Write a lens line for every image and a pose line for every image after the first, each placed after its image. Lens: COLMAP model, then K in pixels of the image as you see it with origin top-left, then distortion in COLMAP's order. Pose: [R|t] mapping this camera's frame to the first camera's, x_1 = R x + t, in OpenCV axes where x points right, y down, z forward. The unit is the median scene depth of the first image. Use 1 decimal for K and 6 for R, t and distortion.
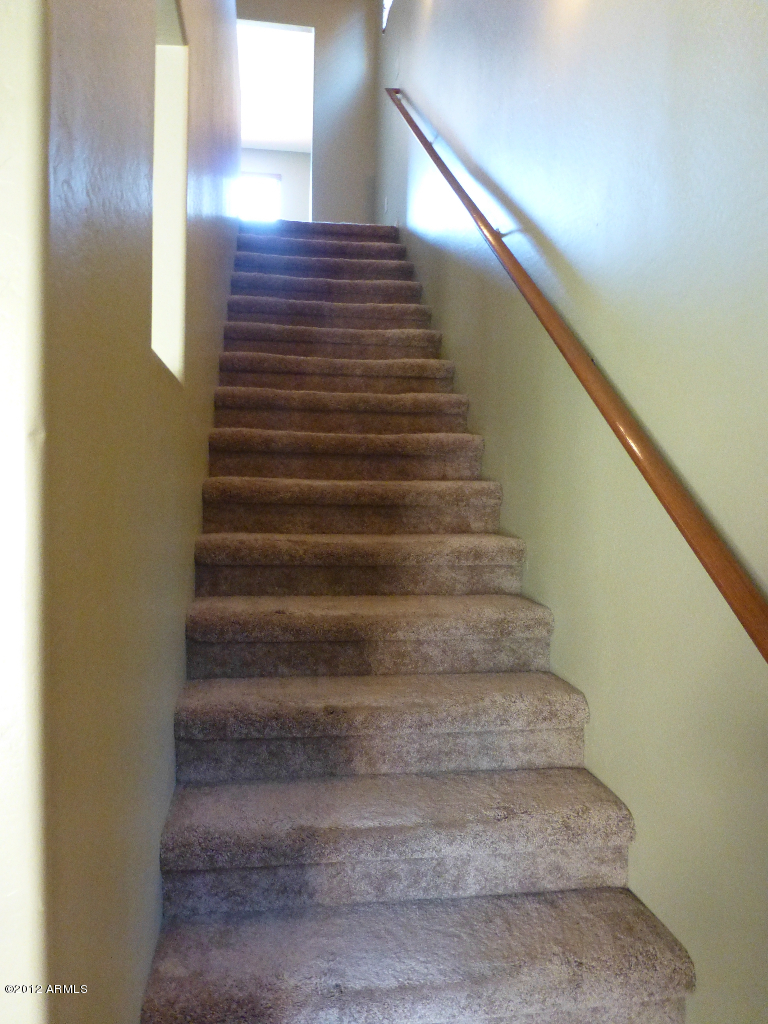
lens RADIAL K [[736.6, 0, 384.0], [0, 736.6, 512.0], [0, 0, 1]] dist [-0.021886, 0.002022]
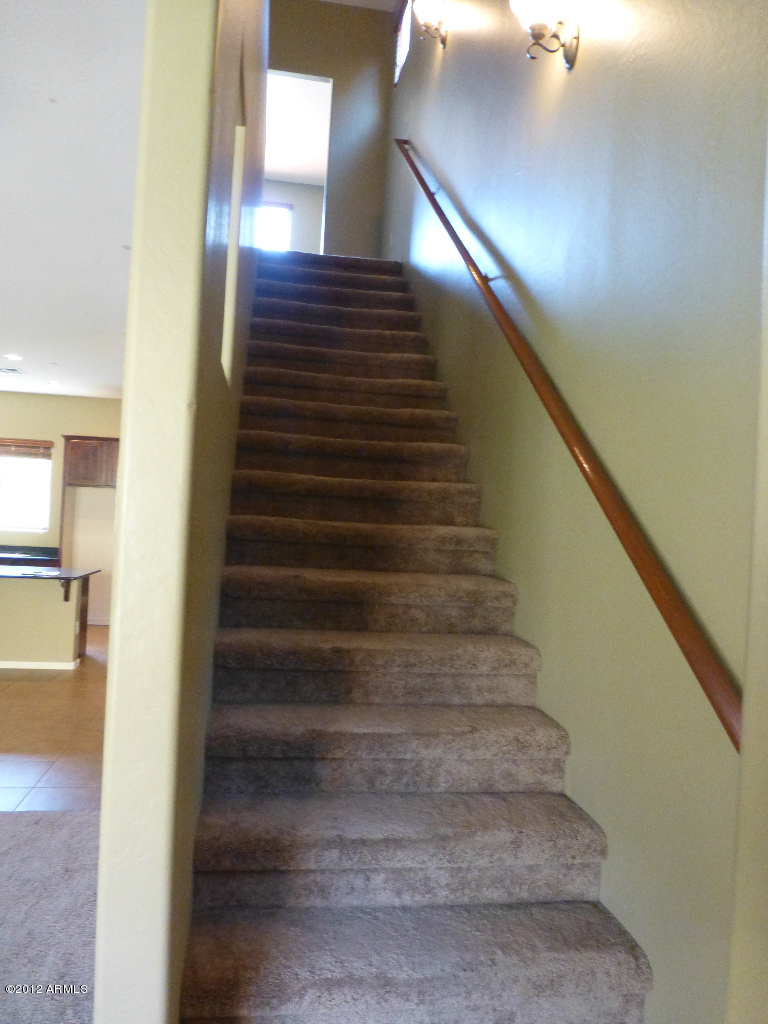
lens RADIAL K [[736.6, 0, 384.0], [0, 736.6, 512.0], [0, 0, 1]] dist [-0.021886, 0.002022]
pose [[0.999162, 0.039383, 0.011141, -0.012260], [-0.039021, 0.998758, -0.030985, 0.059569], [-0.012347, 0.030525, 0.999458, -0.237219]]
